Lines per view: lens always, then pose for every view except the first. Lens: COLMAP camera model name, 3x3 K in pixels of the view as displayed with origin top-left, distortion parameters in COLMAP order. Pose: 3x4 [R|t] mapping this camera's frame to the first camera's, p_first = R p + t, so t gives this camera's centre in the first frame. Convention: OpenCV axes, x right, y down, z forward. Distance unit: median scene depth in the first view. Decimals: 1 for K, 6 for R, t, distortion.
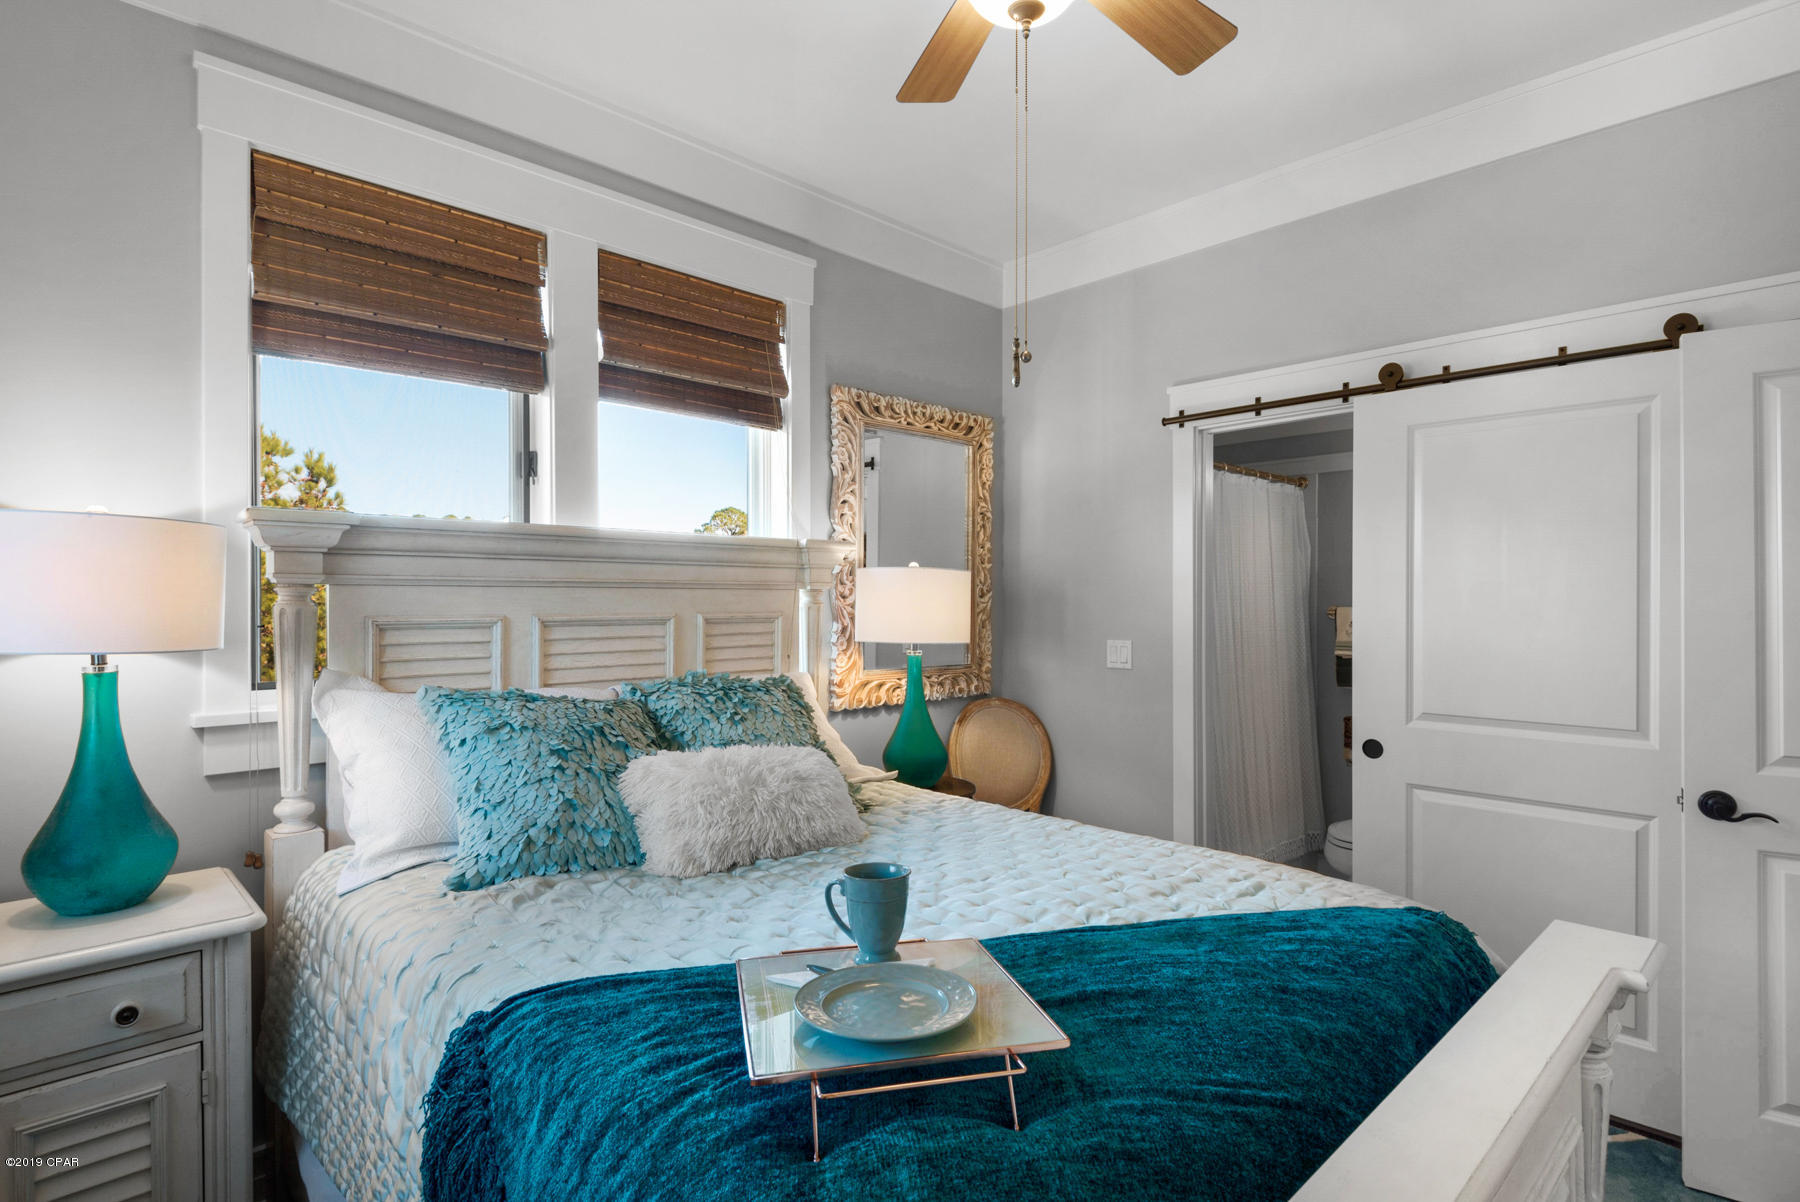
lens RADIAL K [[929.5, 0, 901.2], [0, 929.5, 598.6], [0, 0, 1]] dist [0.015575, -0.001421]
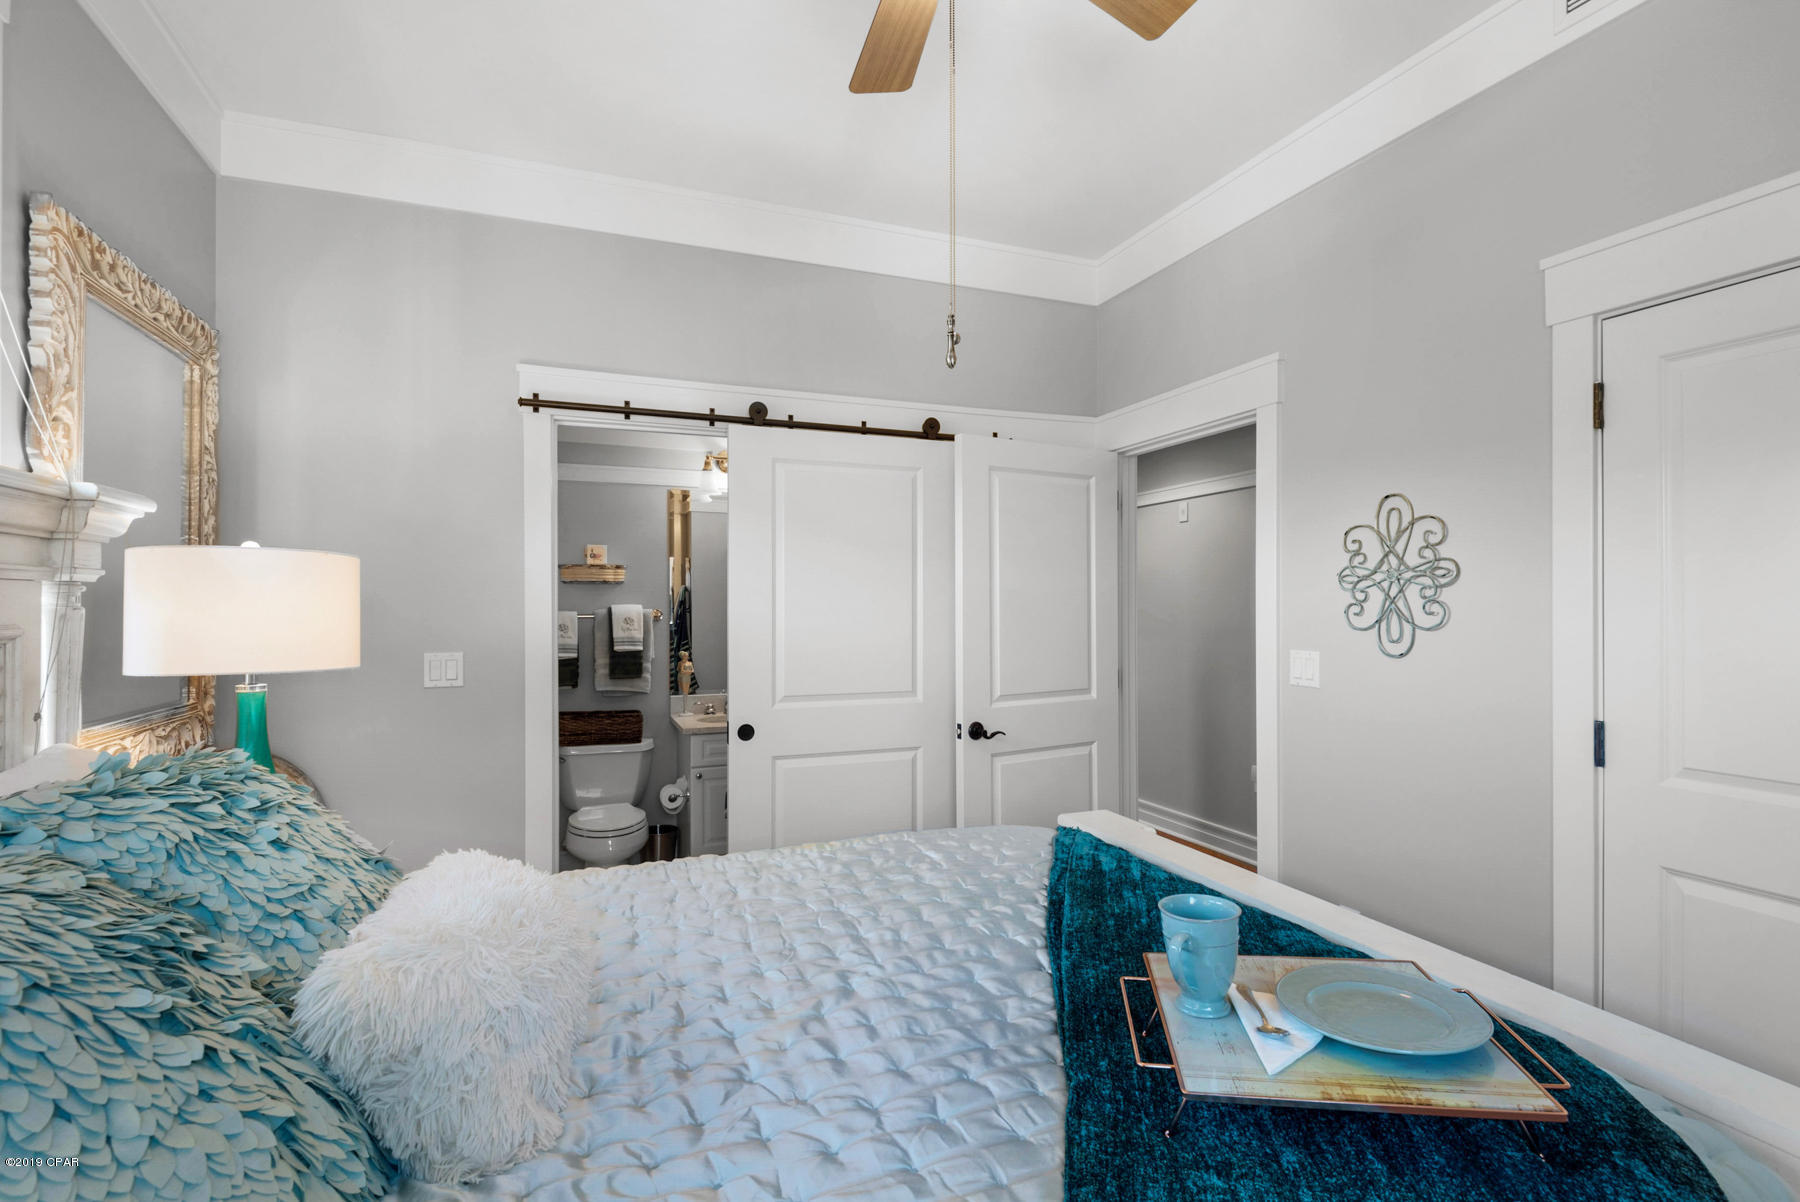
lens RADIAL K [[852.1, 0, 904.0], [0, 852.1, 601.4], [0, 0, 1]] dist [0.003461, -0.001716]
pose [[0.366019, 0.002725, 0.930603, -0.389529], [-0.002127, 0.999996, -0.002092, 0.000749], [-0.930605, -0.001214, 0.366024, 0.419705]]
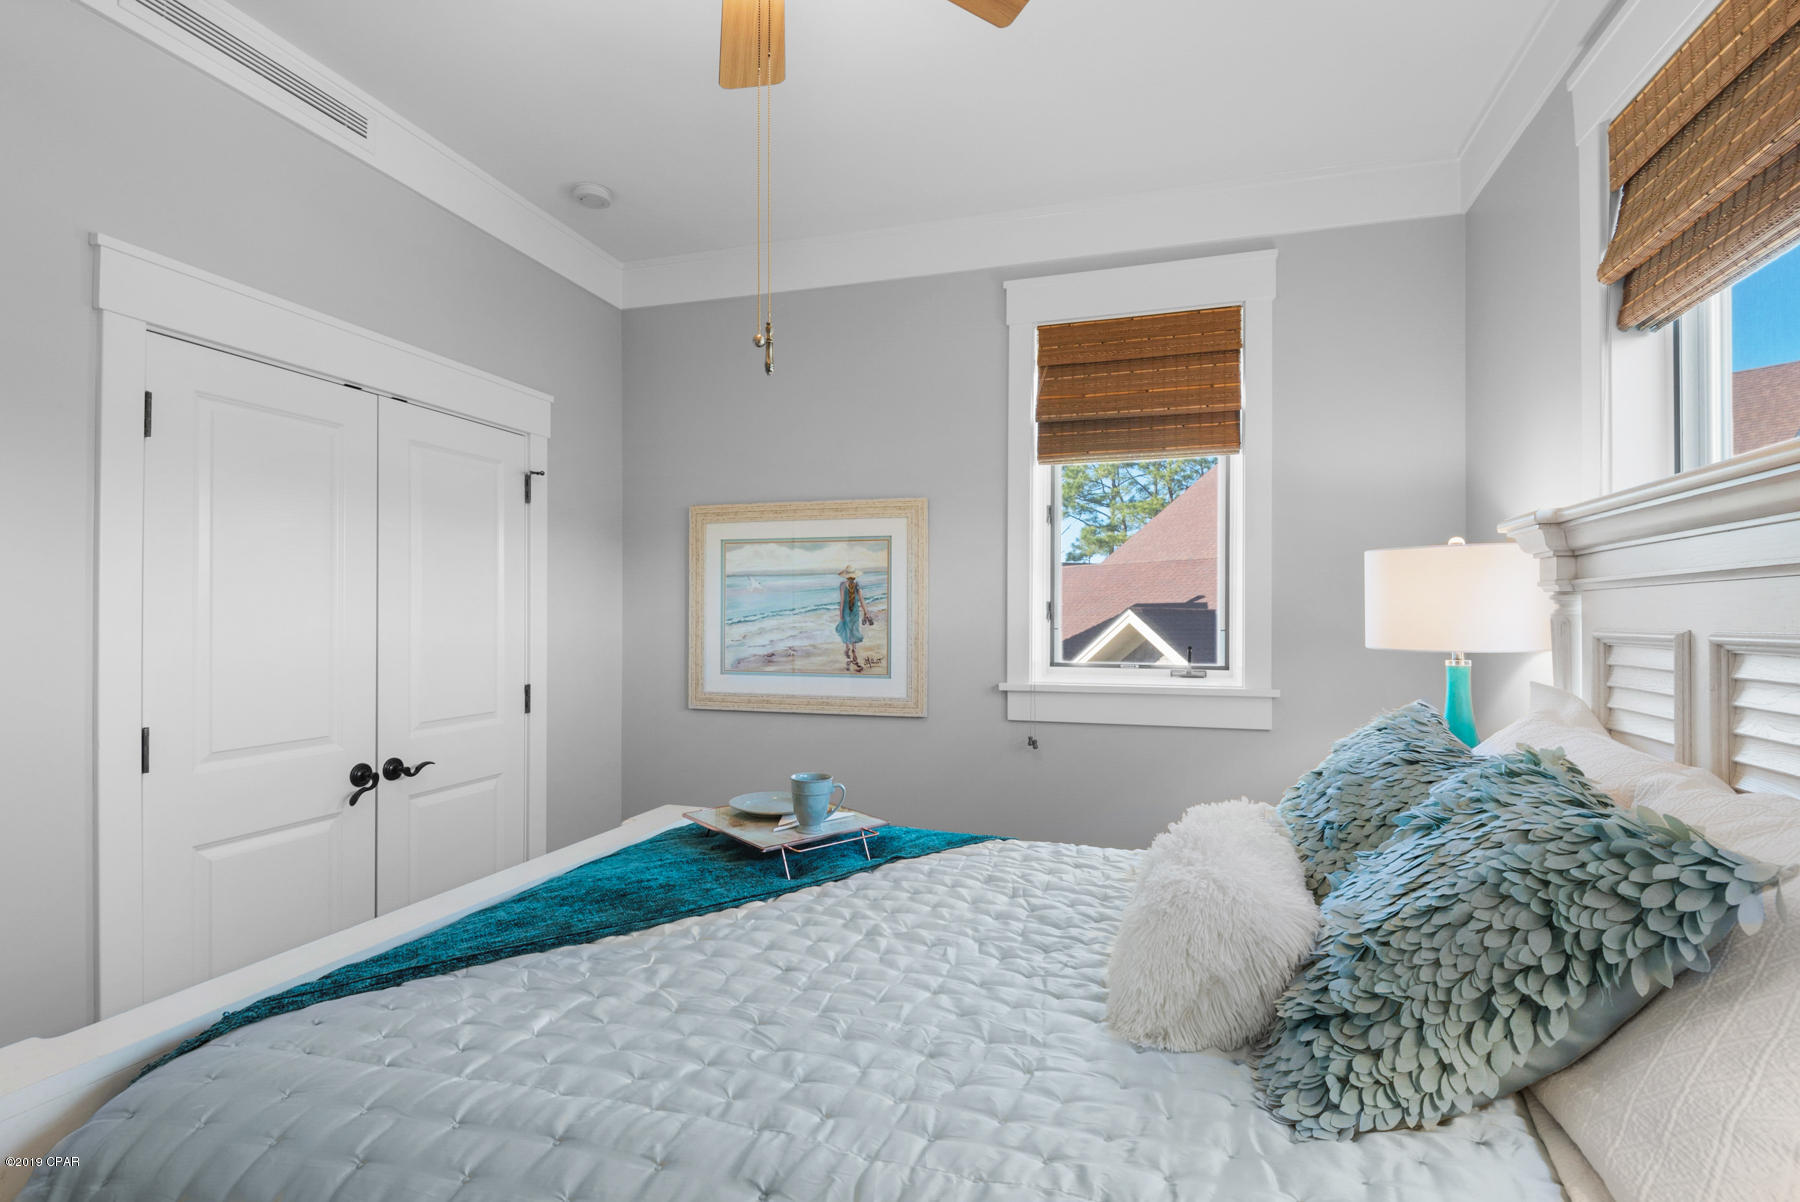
lens RADIAL K [[852.1, 0, 903.8], [0, 852.1, 614.6], [0, 0, 1]] dist [0.003461, -0.001716]
pose [[-0.876186, -0.015889, -0.481711, 0.234694], [-0.017634, 0.999844, -0.000904, 0.013800], [0.481650, 0.007703, -0.876330, 1.025473]]
